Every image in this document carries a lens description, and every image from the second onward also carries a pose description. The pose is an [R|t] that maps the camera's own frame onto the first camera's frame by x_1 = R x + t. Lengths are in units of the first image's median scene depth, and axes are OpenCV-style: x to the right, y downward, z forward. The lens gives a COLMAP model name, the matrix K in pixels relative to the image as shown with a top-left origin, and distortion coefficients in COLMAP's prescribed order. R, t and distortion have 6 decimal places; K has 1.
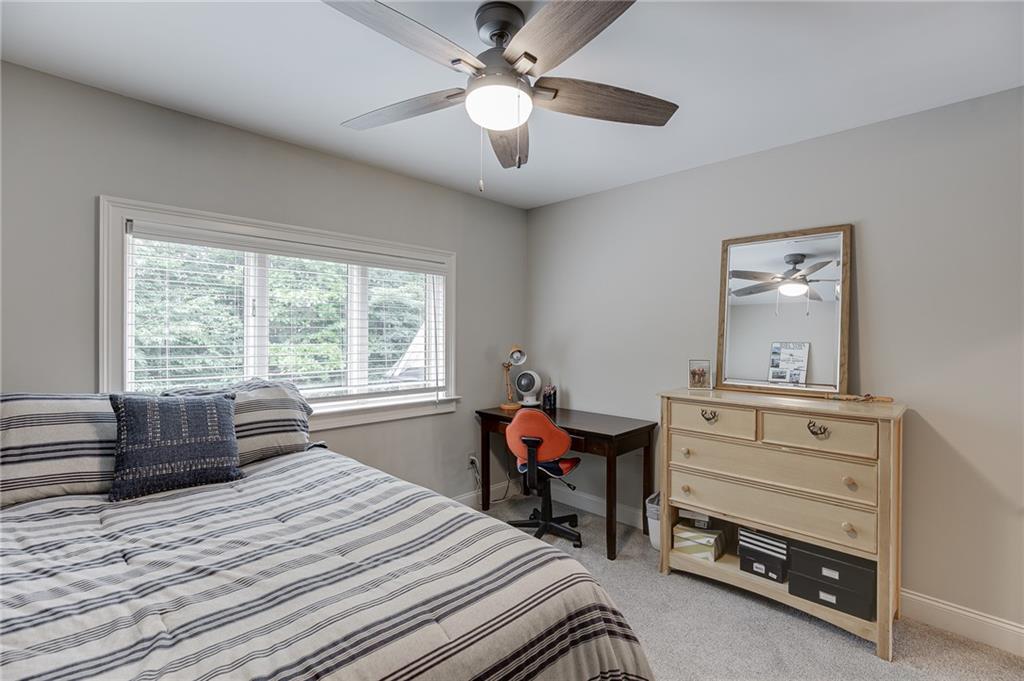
lens RADIAL K [[463.1, 0, 517.0], [0, 463.1, 338.6], [0, 0, 1]] dist [-0.002137, -0.000377]
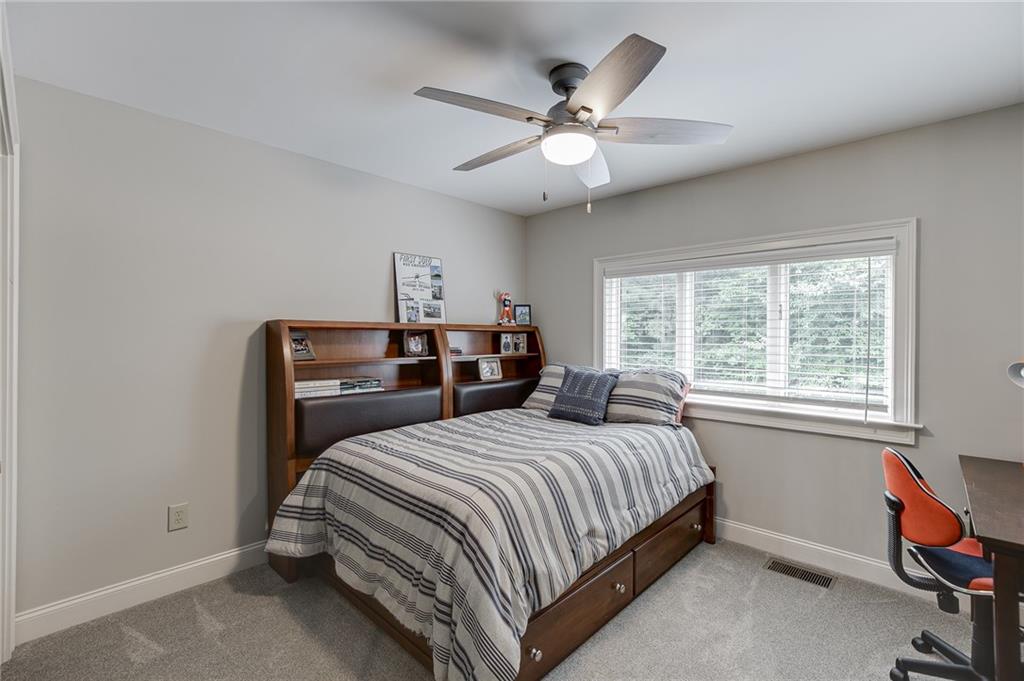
lens RADIAL K [[463.1, 0, 516.0], [0, 463.1, 336.6], [0, 0, 1]] dist [-0.002137, -0.000377]
pose [[0.016240, -0.000032, -0.999868, 0.773142], [-0.010907, 0.999940, -0.000209, 0.000897], [0.999809, 0.010909, 0.016239, 0.548714]]
